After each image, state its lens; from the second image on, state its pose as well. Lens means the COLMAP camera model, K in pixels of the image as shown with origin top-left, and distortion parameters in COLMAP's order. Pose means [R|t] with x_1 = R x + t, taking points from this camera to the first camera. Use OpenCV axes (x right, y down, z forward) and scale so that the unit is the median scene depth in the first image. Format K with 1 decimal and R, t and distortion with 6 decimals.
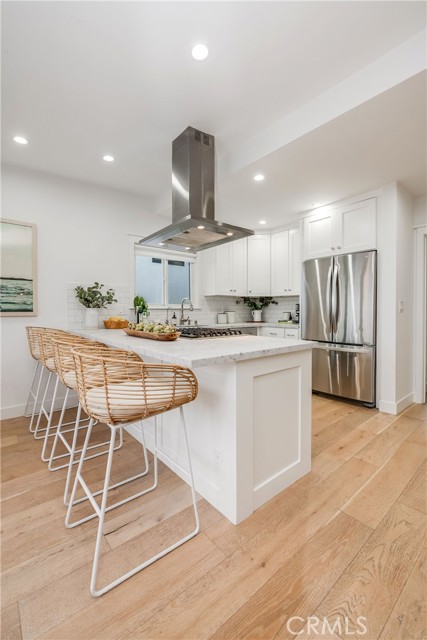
lens RADIAL K [[271.7, 0, 213.2], [0, 271.7, 315.7], [0, 0, 1]] dist [-0.001041, -0.000096]
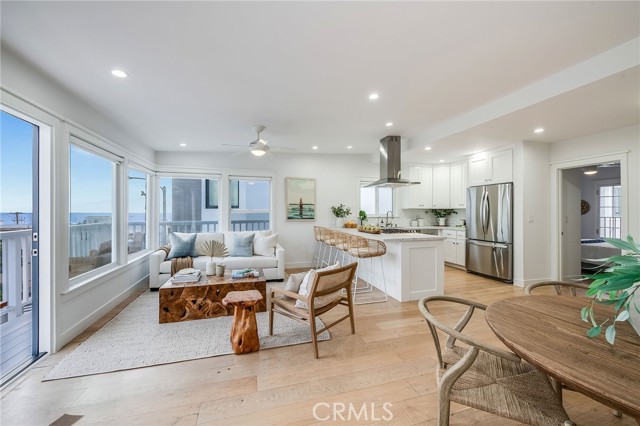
lens RADIAL K [[253.0, 0, 321.6], [0, 253.0, 212.1], [0, 0, 1]] dist [0.010870, -0.000032]
pose [[0.921723, 0.002378, -0.387841, 0.145957], [-0.009383, 0.999825, -0.016169, -0.033785], [0.387734, 0.018543, 0.921585, -0.726768]]
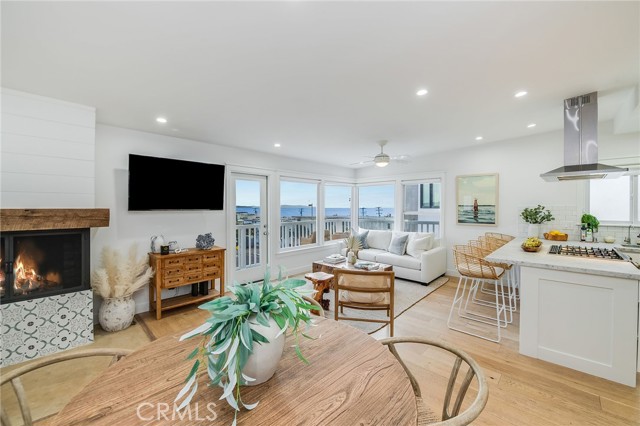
lens RADIAL K [[258.1, 0, 321.9], [0, 258.1, 209.8], [0, 0, 1]] dist [-0.008405, -0.000028]
pose [[0.116746, 0.013480, -0.993070, 0.730854], [-0.018694, 0.999761, 0.011373, -0.091262], [0.992986, 0.017237, 0.116970, -0.248892]]
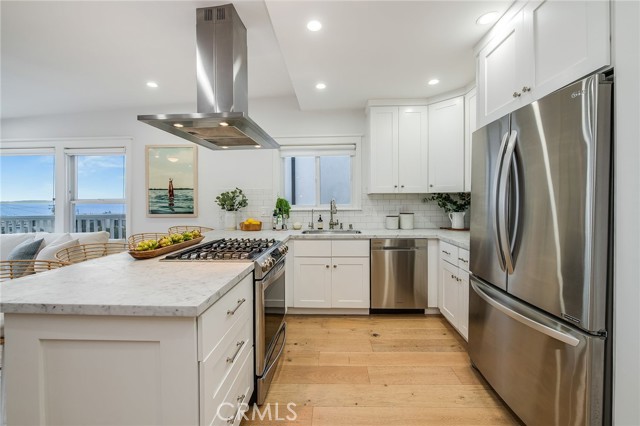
lens RADIAL K [[253.5, 0, 320.6], [0, 253.5, 204.0], [0, 0, 1]] dist [-0.001326, -0.000145]
pose [[0.735881, 0.005033, -0.677092, 0.512609], [-0.007308, 0.999973, -0.000509, -0.056701], [0.677071, 0.005322, 0.735898, 0.468535]]
